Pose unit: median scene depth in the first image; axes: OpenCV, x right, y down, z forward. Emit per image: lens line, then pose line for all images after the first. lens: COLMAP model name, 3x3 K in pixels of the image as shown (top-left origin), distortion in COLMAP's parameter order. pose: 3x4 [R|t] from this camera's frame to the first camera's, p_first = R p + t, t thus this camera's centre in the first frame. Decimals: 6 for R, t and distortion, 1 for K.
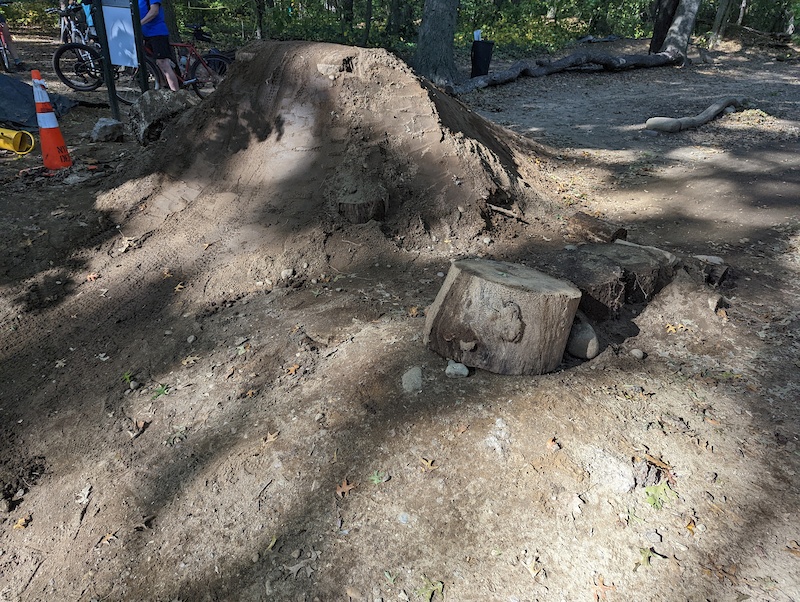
lens RADIAL K [[566.5, 0, 406.1], [0, 566.5, 296.4], [0, 0, 1]] dist [0.055341, -0.044023]
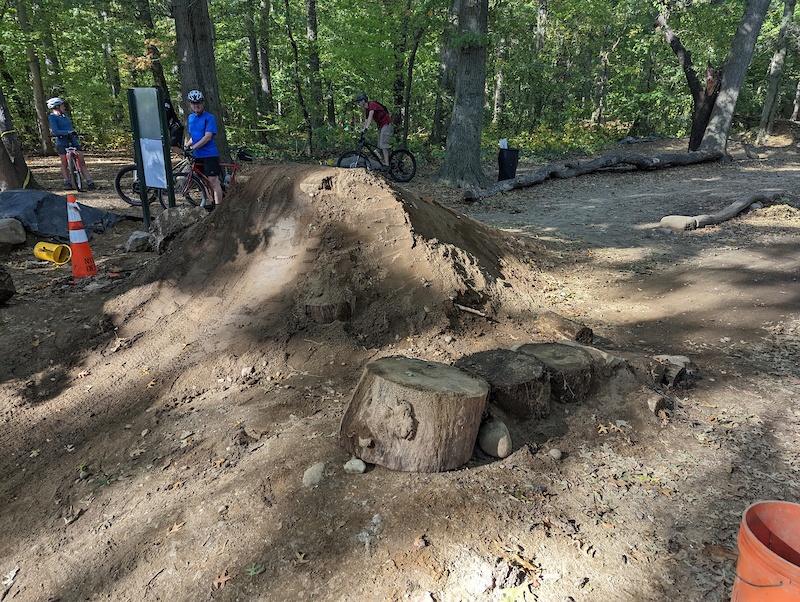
lens RADIAL K [[566.5, 0, 398.8], [0, 566.5, 297.8], [0, 0, 1]] dist [0.055341, -0.044023]
pose [[0.994123, -0.008936, -0.107886, 0.176807], [-0.008648, 0.986848, -0.161421, -0.005196], [0.107909, 0.161405, 0.980971, -0.050398]]
